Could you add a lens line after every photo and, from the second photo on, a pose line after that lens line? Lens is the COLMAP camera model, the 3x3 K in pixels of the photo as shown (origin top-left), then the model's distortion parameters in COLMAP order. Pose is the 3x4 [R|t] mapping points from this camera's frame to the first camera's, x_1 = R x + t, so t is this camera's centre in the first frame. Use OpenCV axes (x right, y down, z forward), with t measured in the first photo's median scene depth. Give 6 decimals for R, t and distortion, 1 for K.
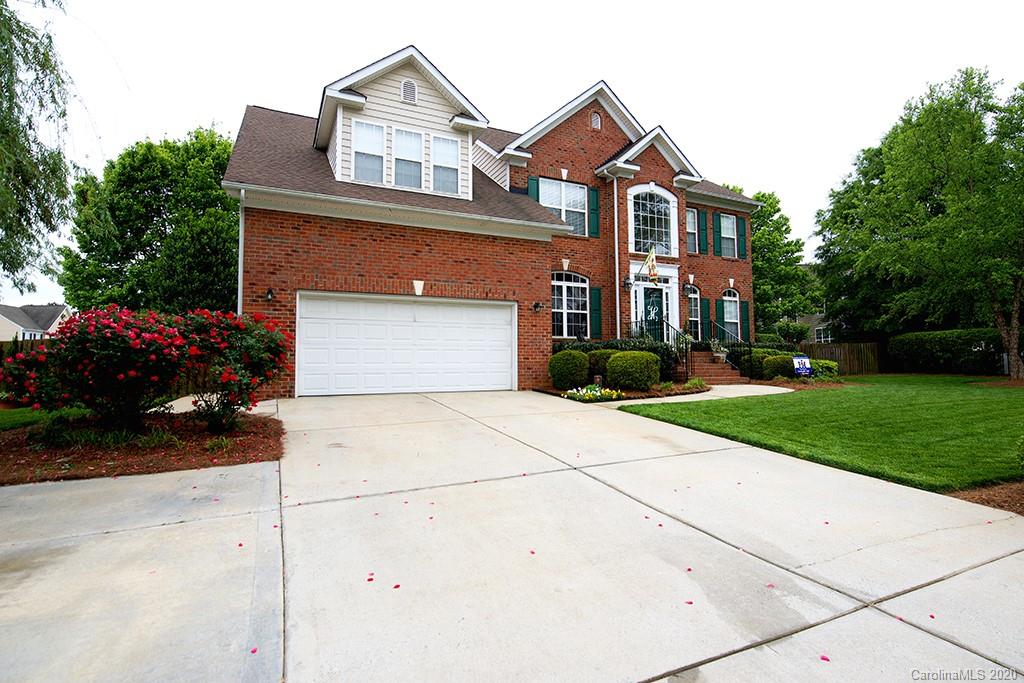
lens RADIAL K [[517.6, 0, 527.3], [0, 517.6, 334.9], [0, 0, 1]] dist [0.005420, -0.001883]
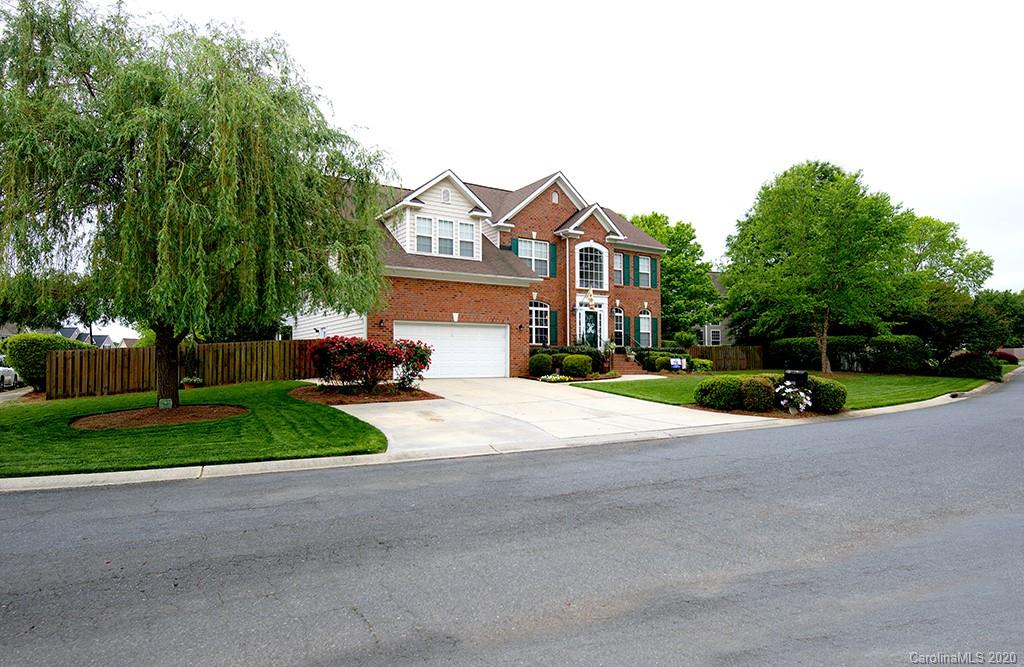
lens RADIAL K [[612.1, 0, 537.5], [0, 612.1, 344.6], [0, 0, 1]] dist [0.010460, 0.001592]
pose [[0.990624, 0.008220, 0.136372, -0.157748], [-0.012571, 0.999438, 0.031070, -0.048578], [-0.136040, -0.032493, 0.990170, -0.765067]]
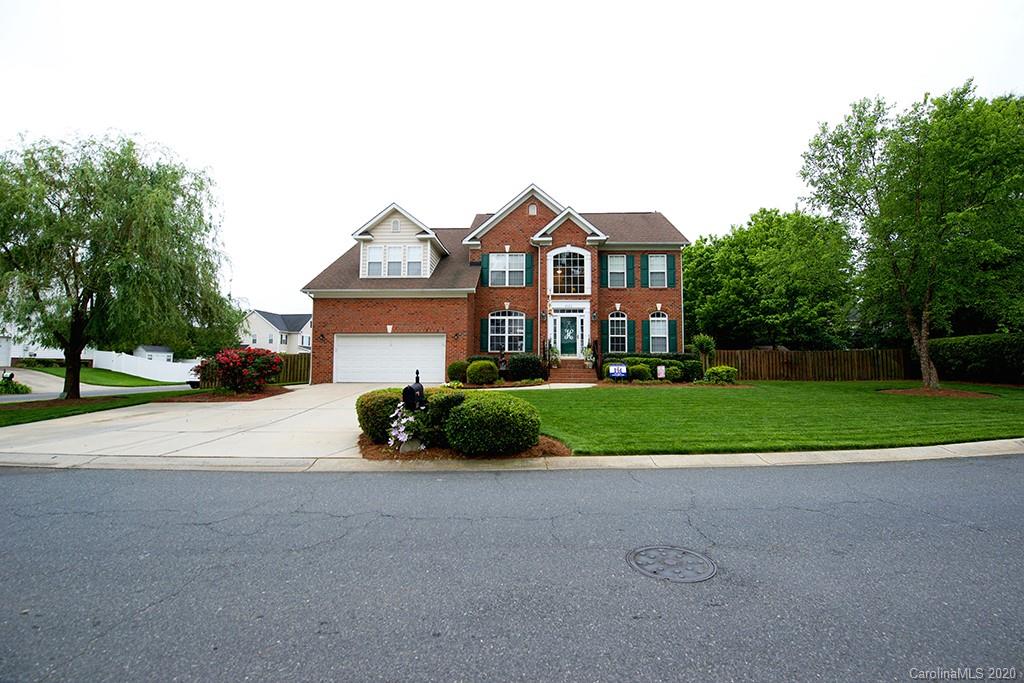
lens RADIAL K [[451.0, 0, 522.0], [0, 451.0, 335.3], [0, 0, 1]] dist [-0.014392, -0.001023]
pose [[0.881797, -0.026216, -0.470900, 0.750324], [0.020652, 0.999643, -0.016978, -0.020388], [0.471177, 0.005246, 0.882023, -0.193415]]
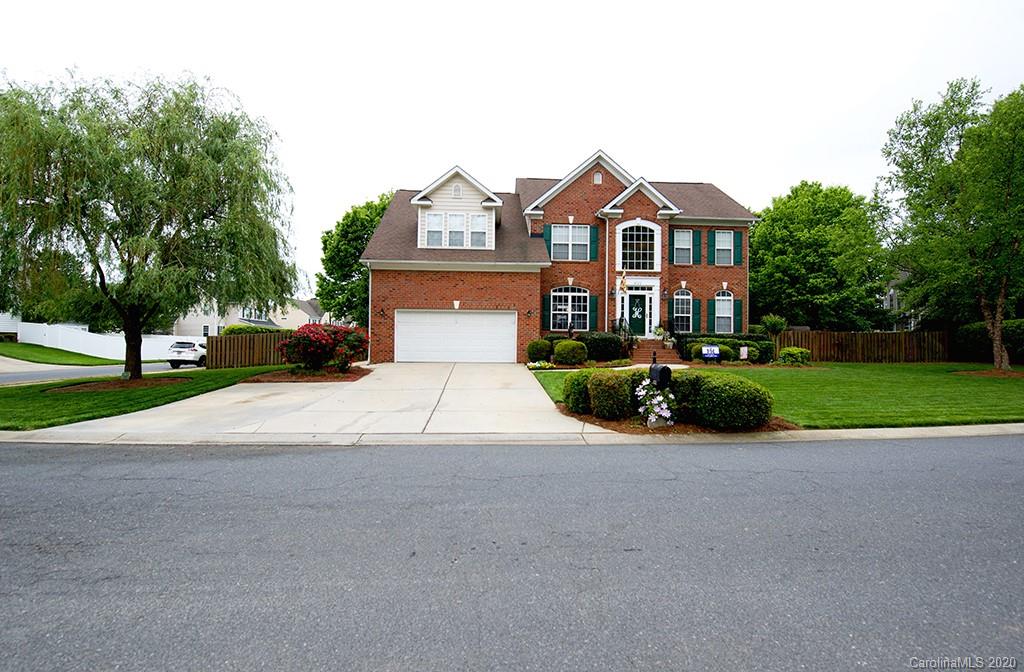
lens RADIAL K [[509.3, 0, 510.2], [0, 509.3, 341.3], [0, 0, 1]] dist [0.002061, -0.003756]
pose [[0.920172, 0.011876, -0.391335, 0.482777], [0.007680, 0.998800, 0.048370, -0.034781], [0.391440, -0.047514, 0.918976, -0.418987]]
